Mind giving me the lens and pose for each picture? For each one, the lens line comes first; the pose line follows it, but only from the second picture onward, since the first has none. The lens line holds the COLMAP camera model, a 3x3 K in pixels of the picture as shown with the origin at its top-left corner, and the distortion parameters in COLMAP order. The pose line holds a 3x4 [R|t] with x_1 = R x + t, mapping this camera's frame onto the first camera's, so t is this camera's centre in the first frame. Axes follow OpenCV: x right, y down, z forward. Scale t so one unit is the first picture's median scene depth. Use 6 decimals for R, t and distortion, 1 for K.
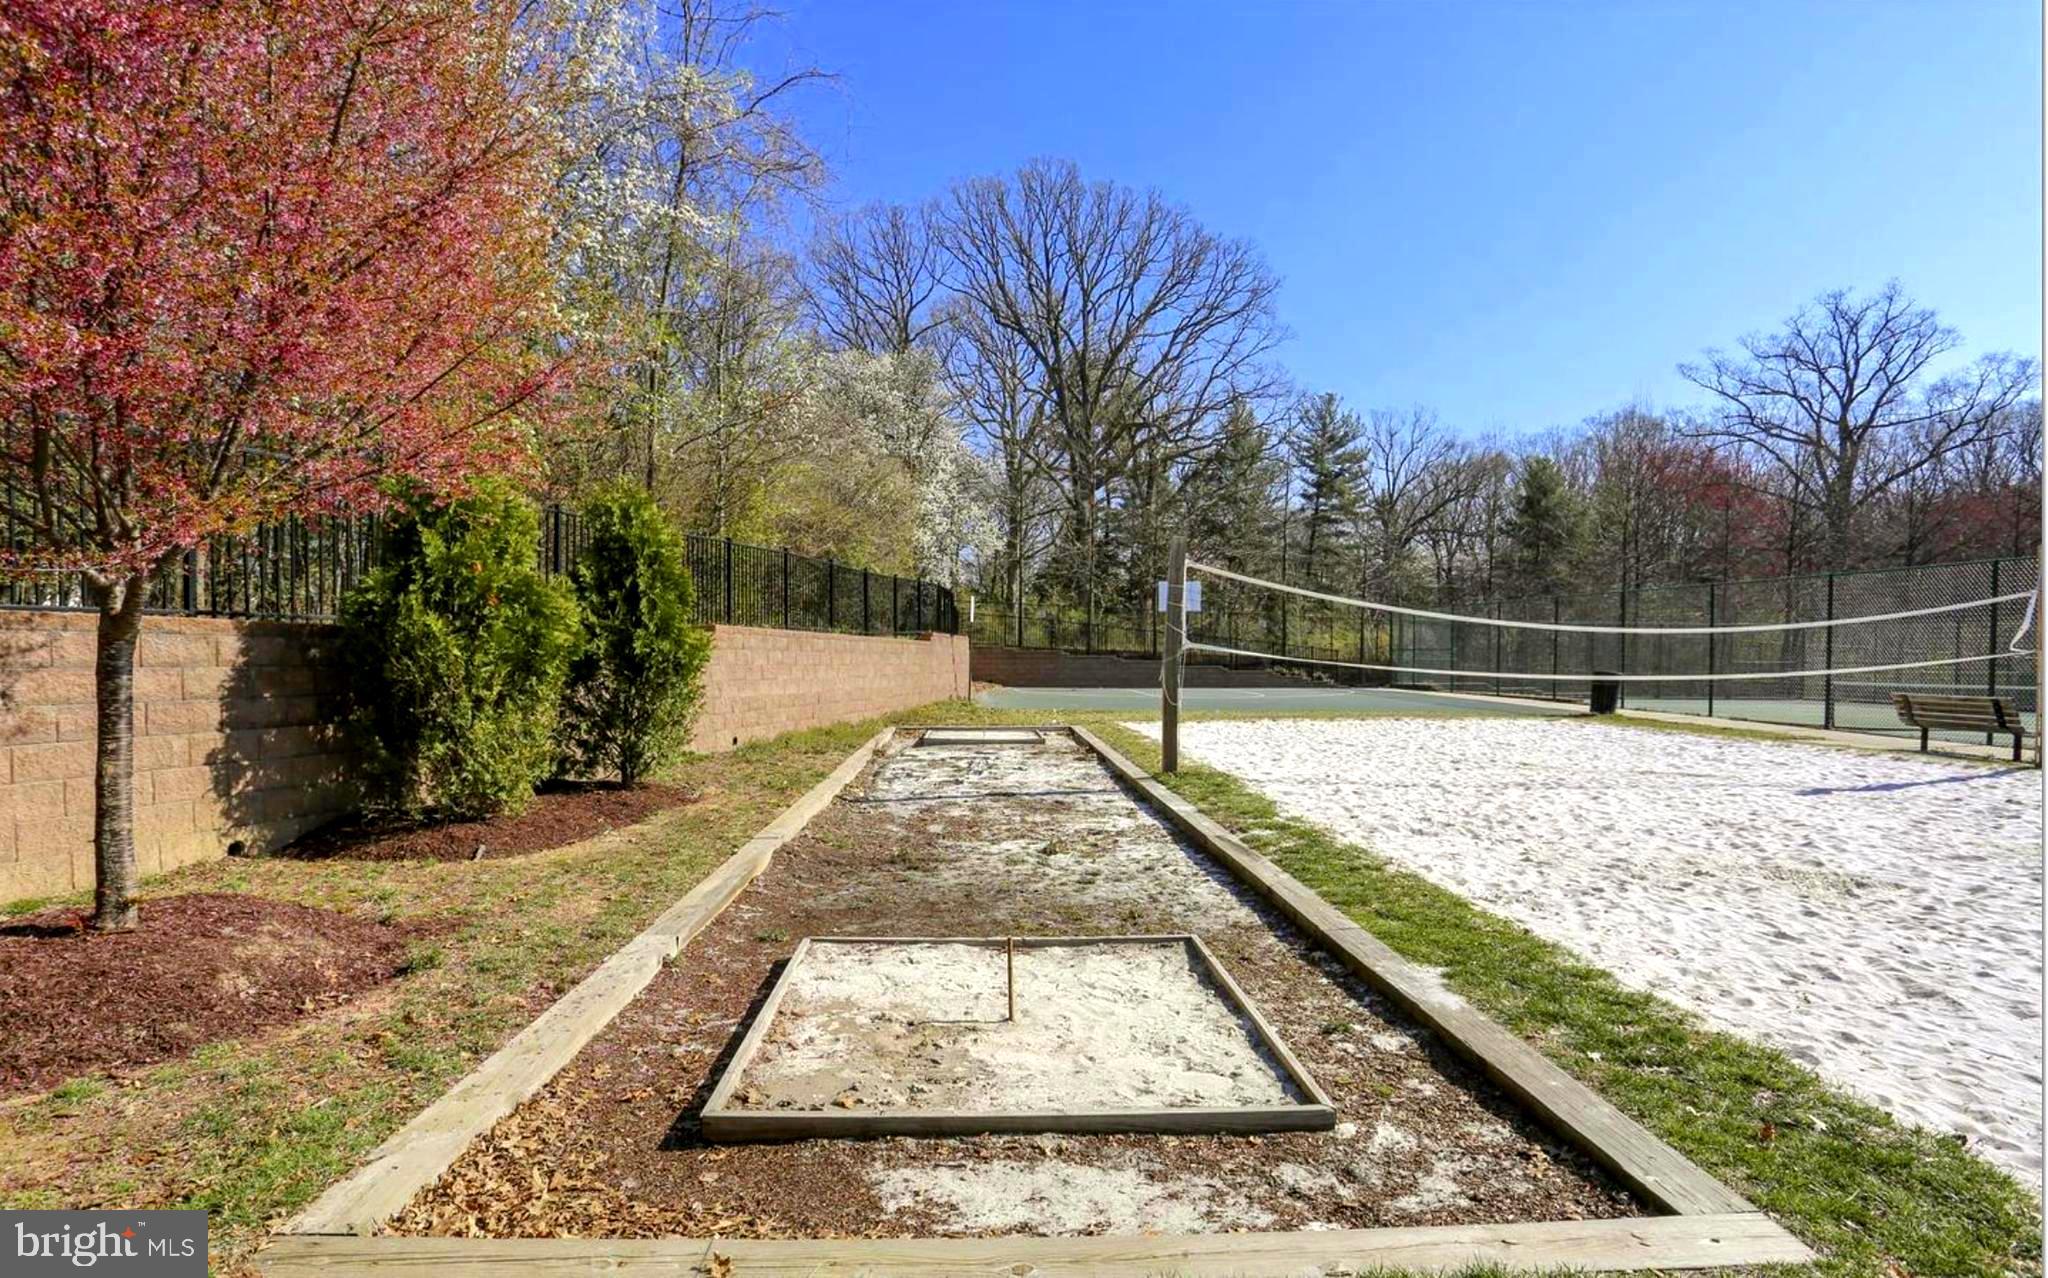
lens RADIAL K [[974.5, 0, 1024.0], [0, 974.5, 639.0], [0, 0, 1]] dist [-0.000570, -0.000007]
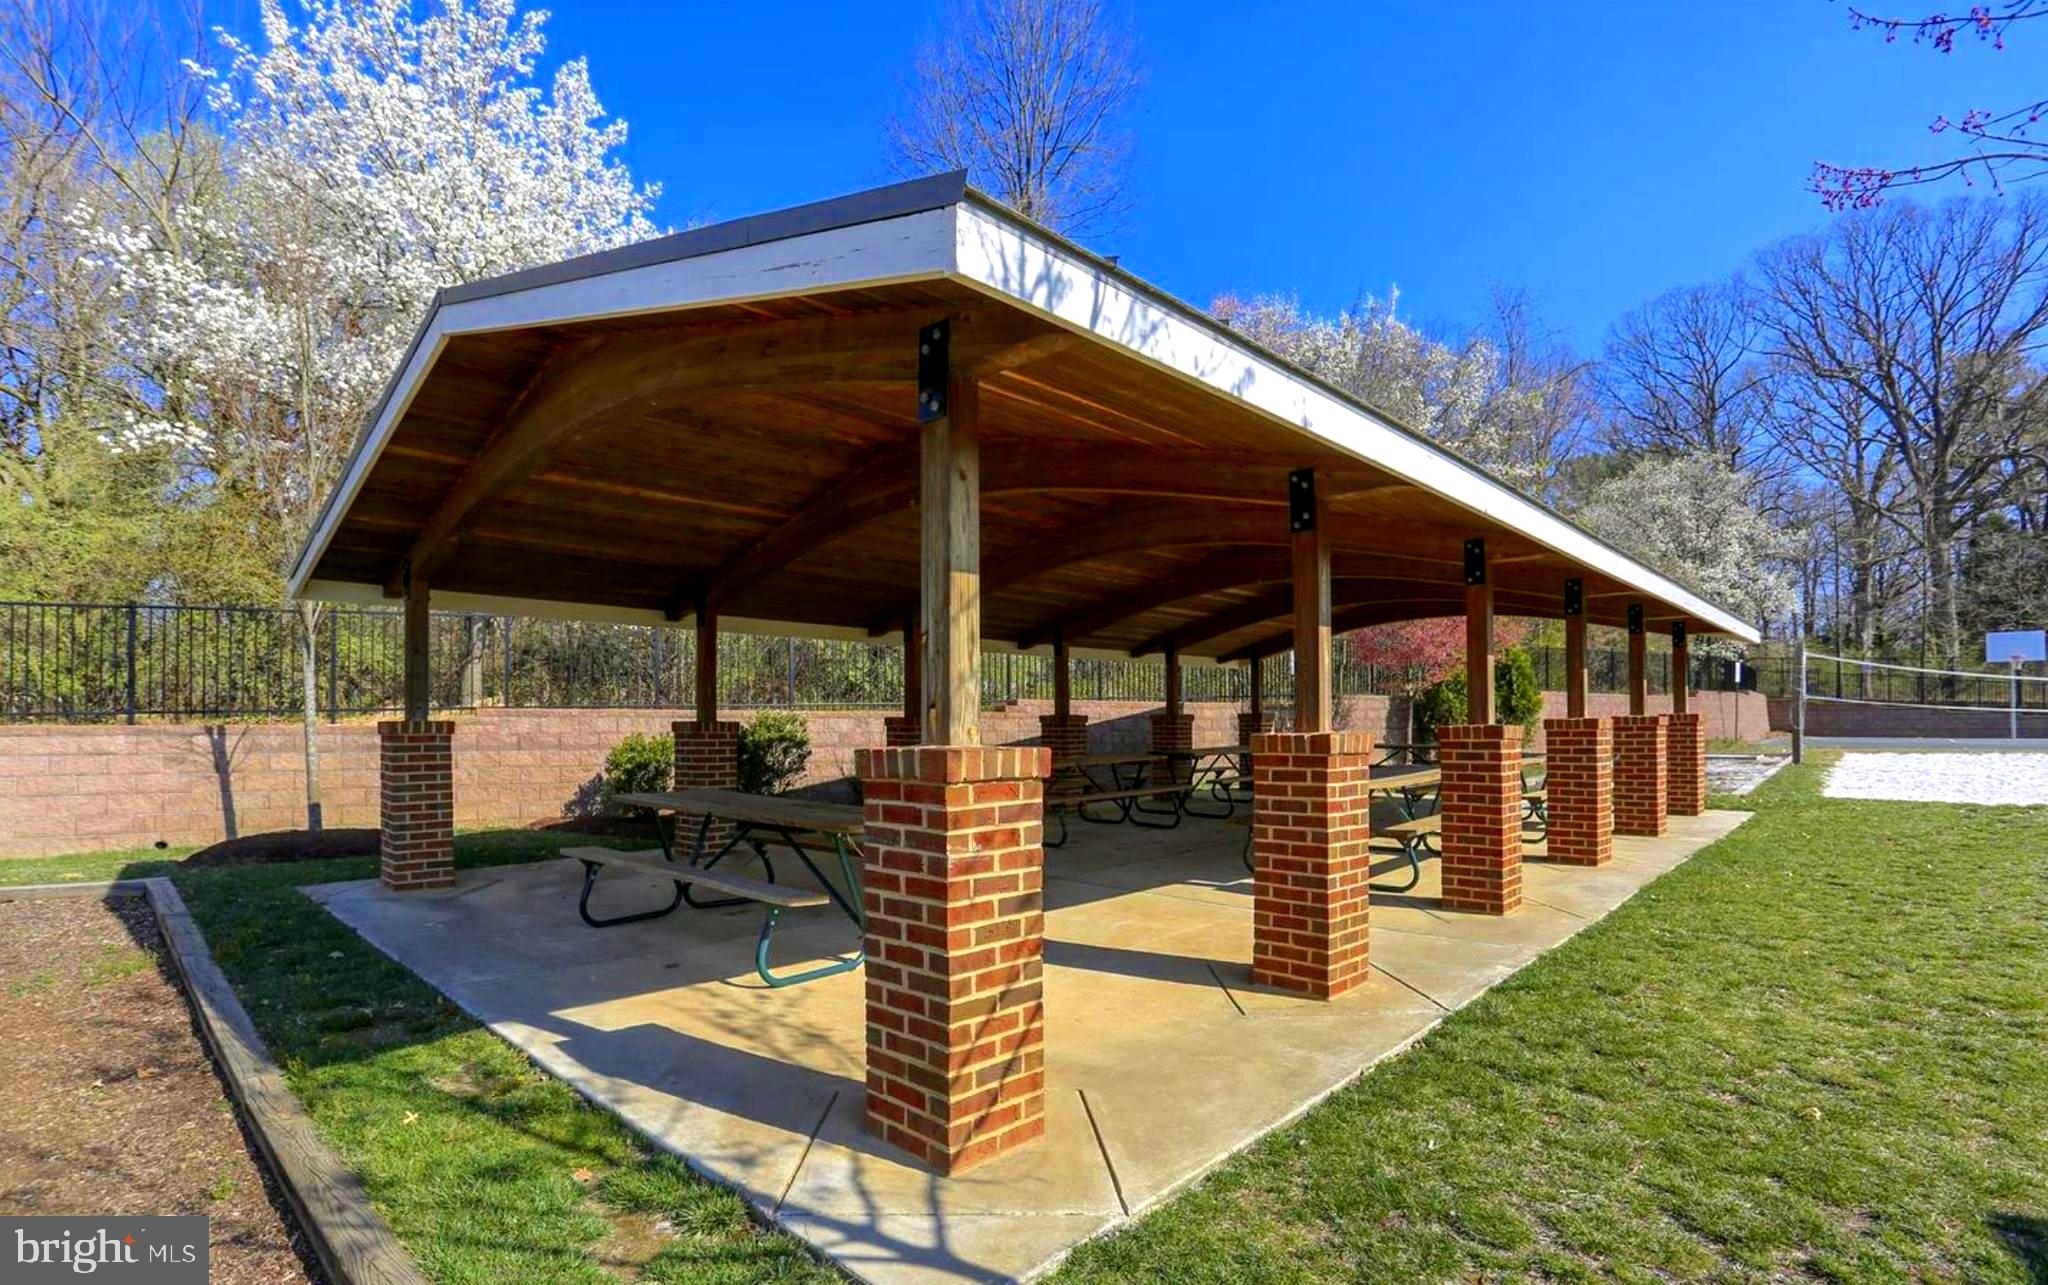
lens RADIAL K [[974.5, 0, 1024.0], [0, 974.5, 642.5], [0, 0, 1]] dist [-0.000570, -0.000007]
pose [[0.707270, -0.051712, -0.705050, 0.115364], [0.019007, 0.998352, -0.054157, -0.007947], [0.706688, 0.024903, 0.707086, -0.391499]]
